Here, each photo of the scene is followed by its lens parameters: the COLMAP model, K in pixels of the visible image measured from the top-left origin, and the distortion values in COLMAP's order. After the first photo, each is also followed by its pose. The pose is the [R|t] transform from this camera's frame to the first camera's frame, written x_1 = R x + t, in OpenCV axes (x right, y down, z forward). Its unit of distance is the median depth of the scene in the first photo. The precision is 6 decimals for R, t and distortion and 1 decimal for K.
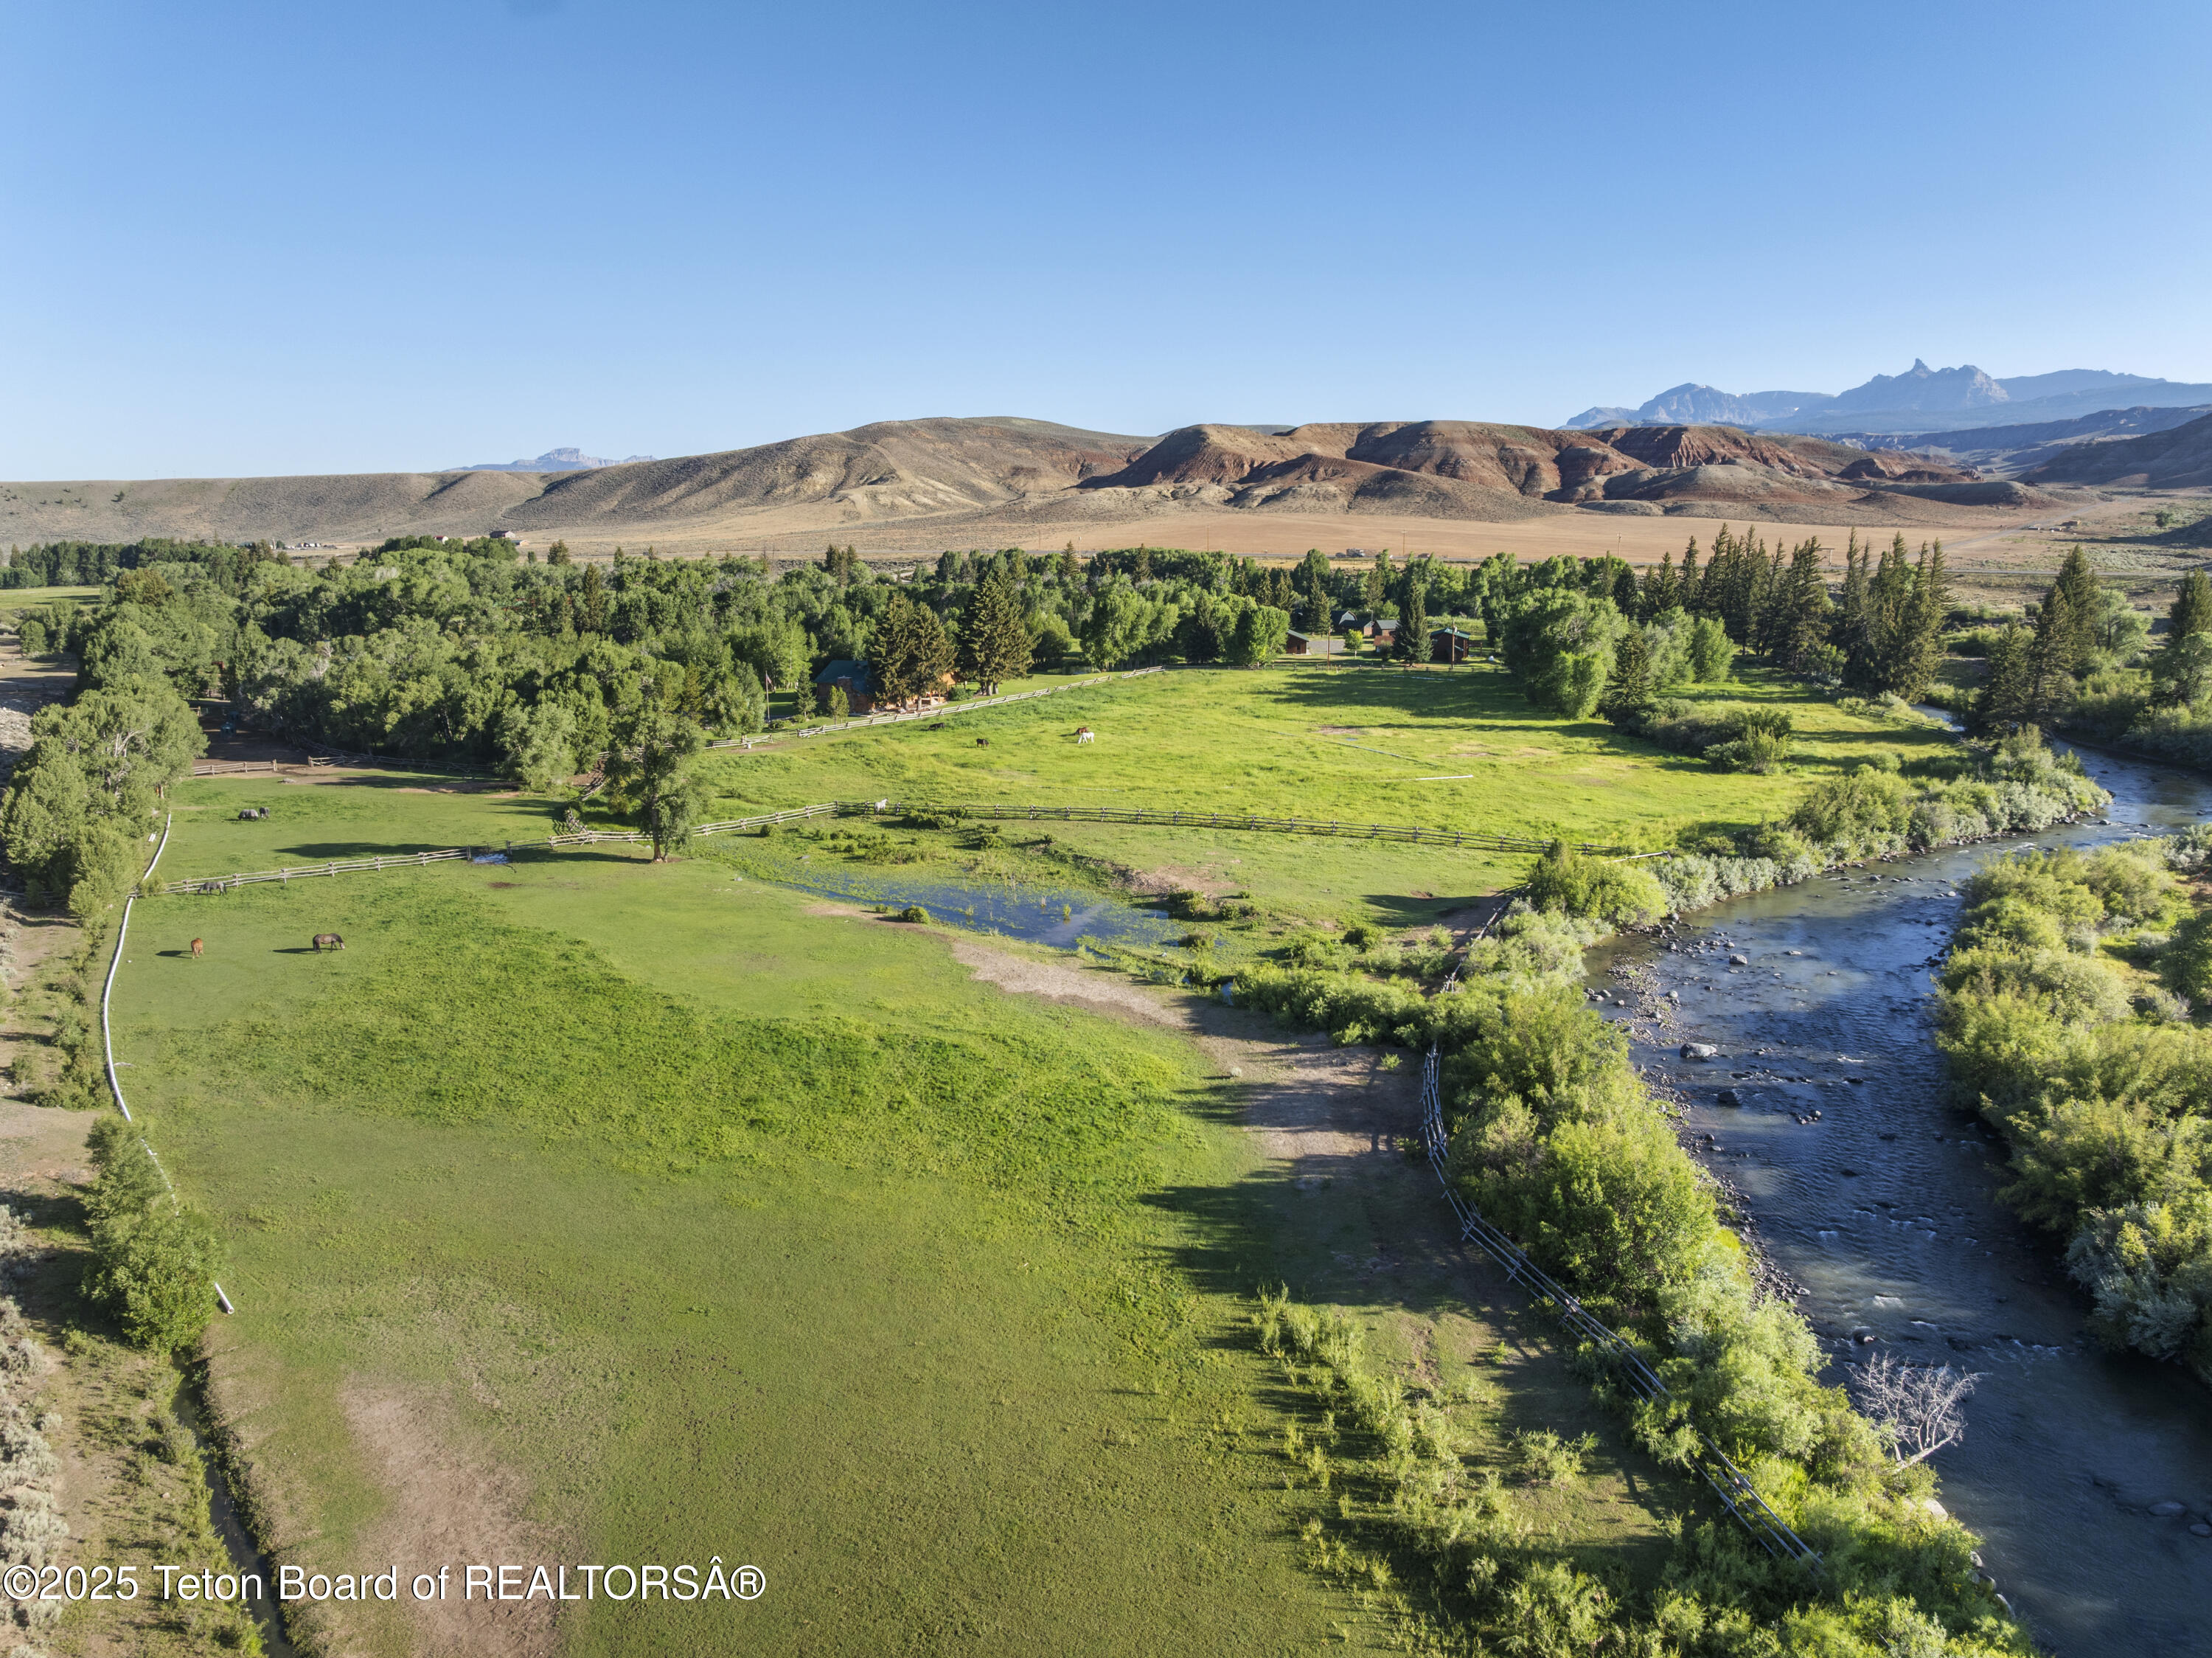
lens RADIAL K [[1562.1, 0, 1115.3], [0, 1562.1, 805.9], [0, 0, 1]] dist [-0.034995, -0.009693]
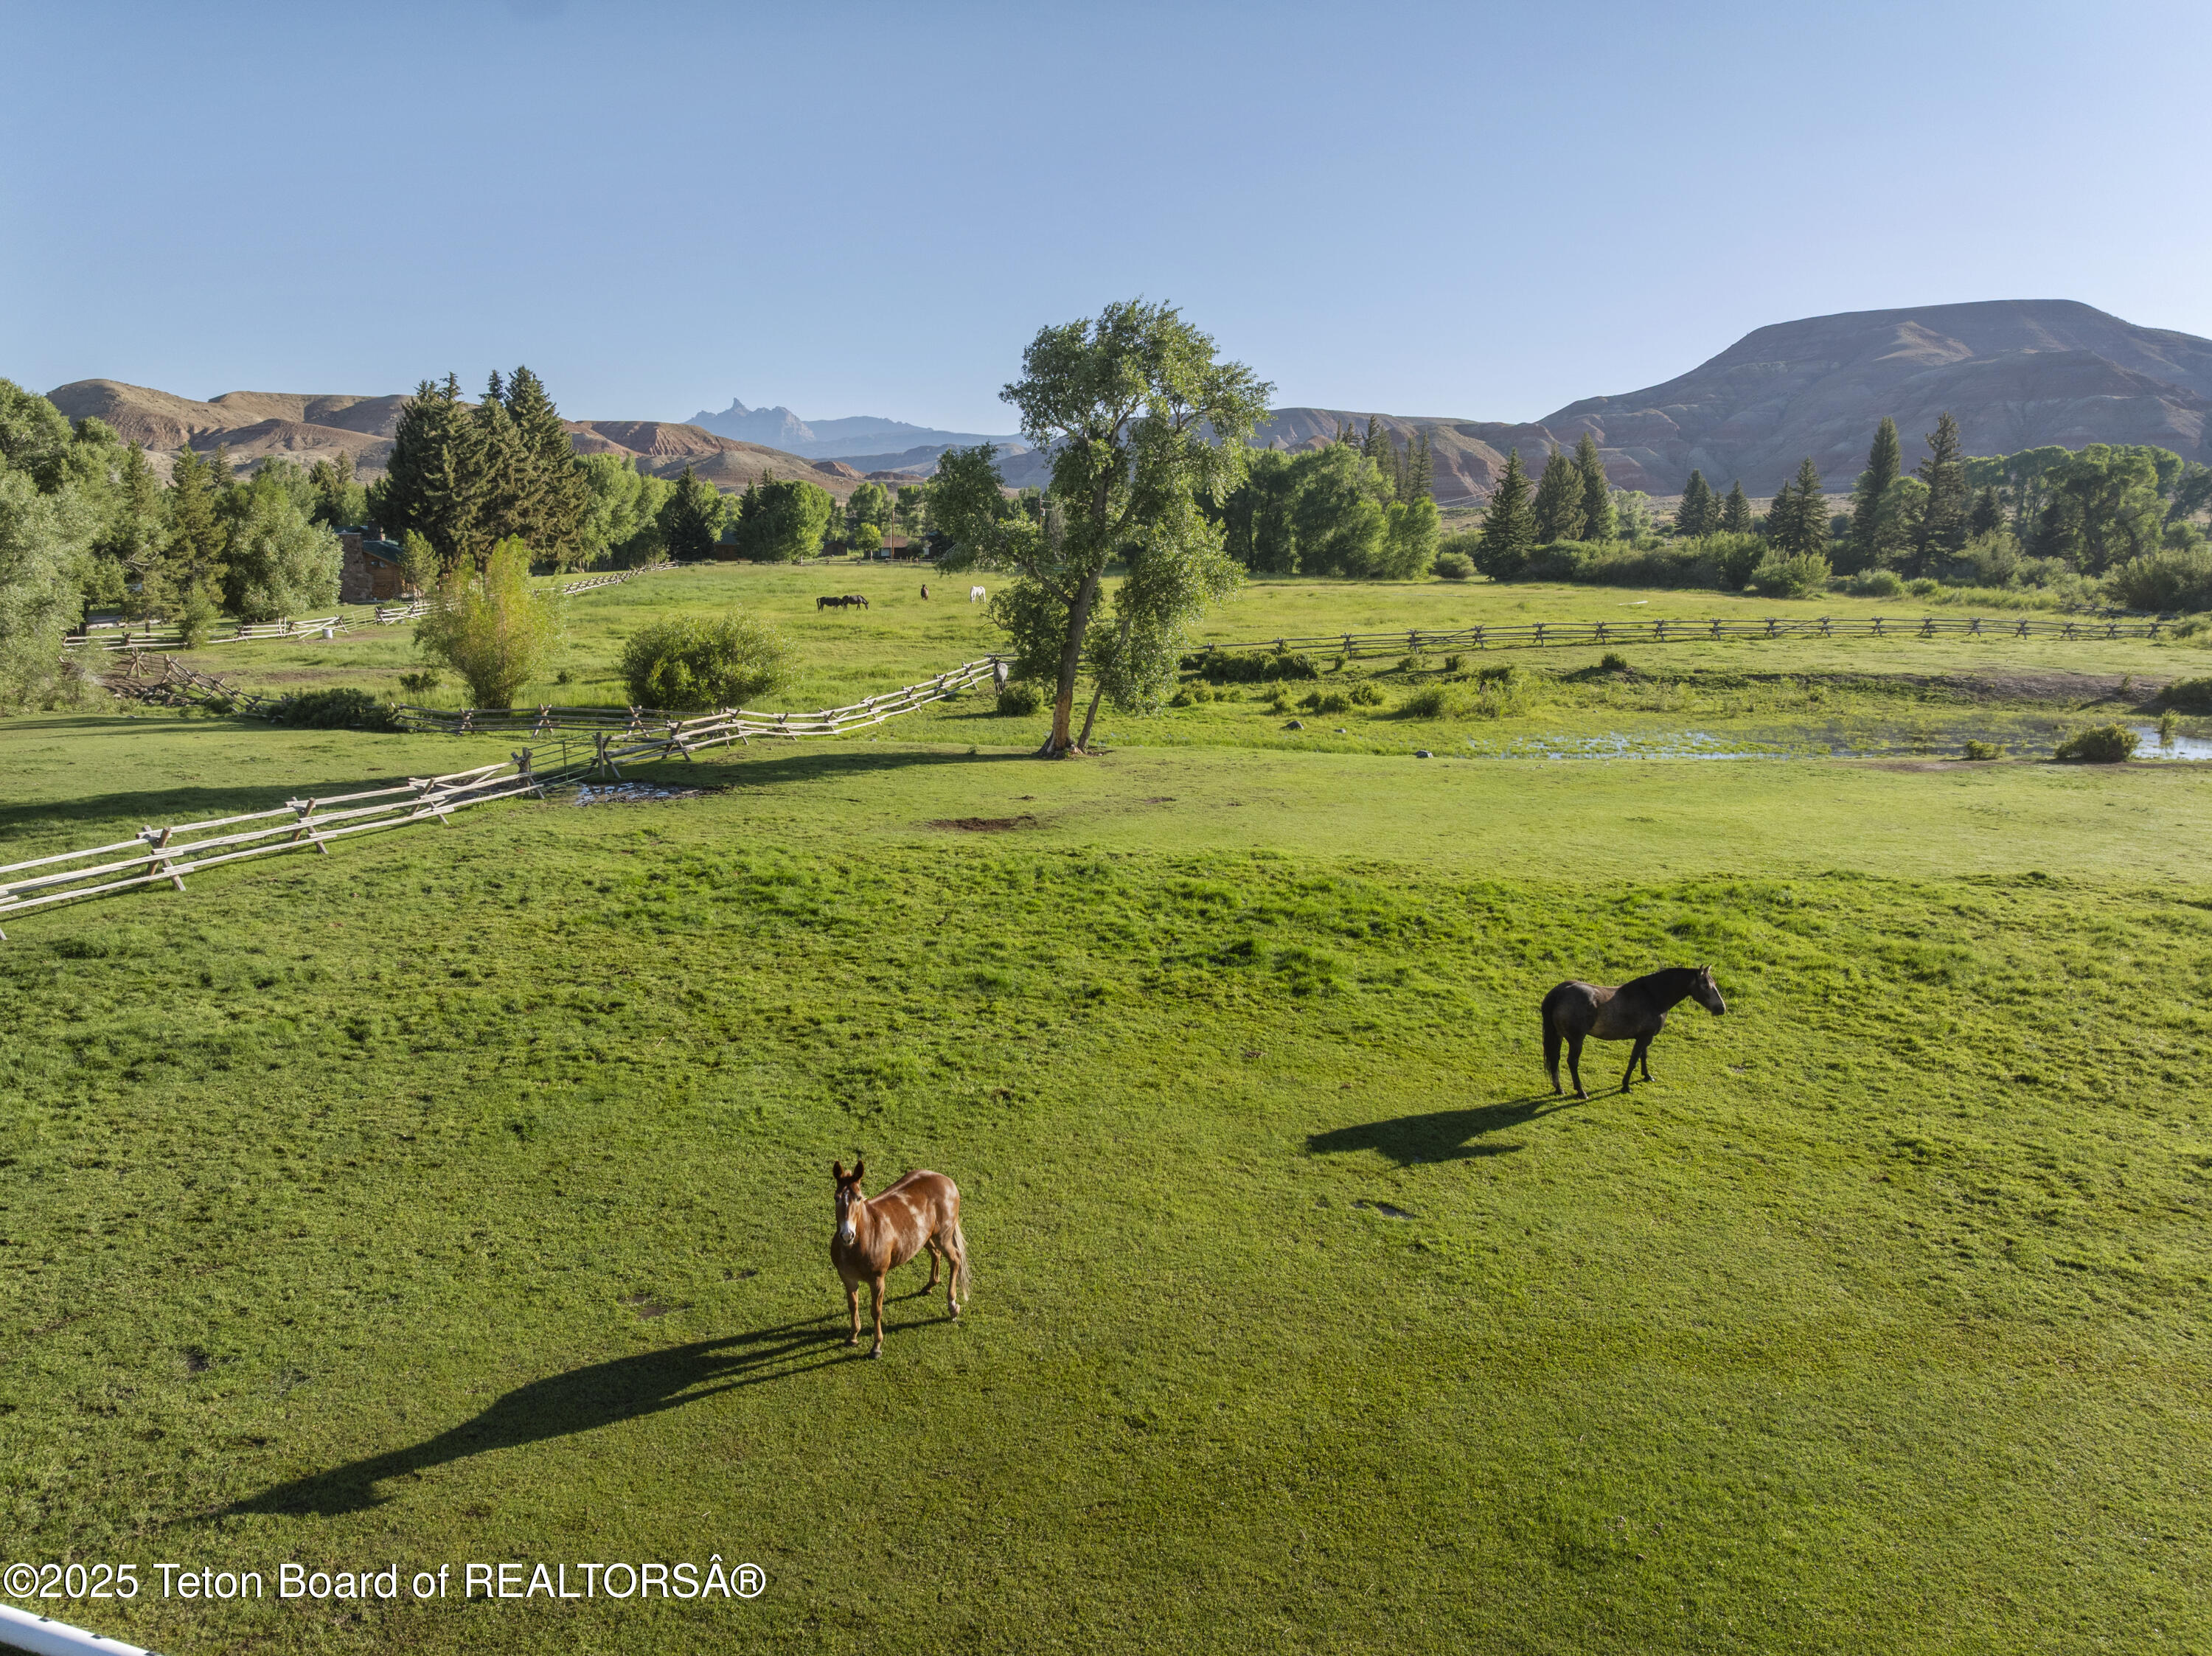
lens RADIAL K [[1561.9, 0, 1100.6], [0, 1561.9, 818.3], [0, 0, 1]] dist [-0.034995, -0.009693]
pose [[0.765885, -0.095638, 0.635825, -0.369563], [0.102162, 0.994414, 0.026516, 0.029750], [-0.634810, 0.044649, 0.771378, 0.506357]]
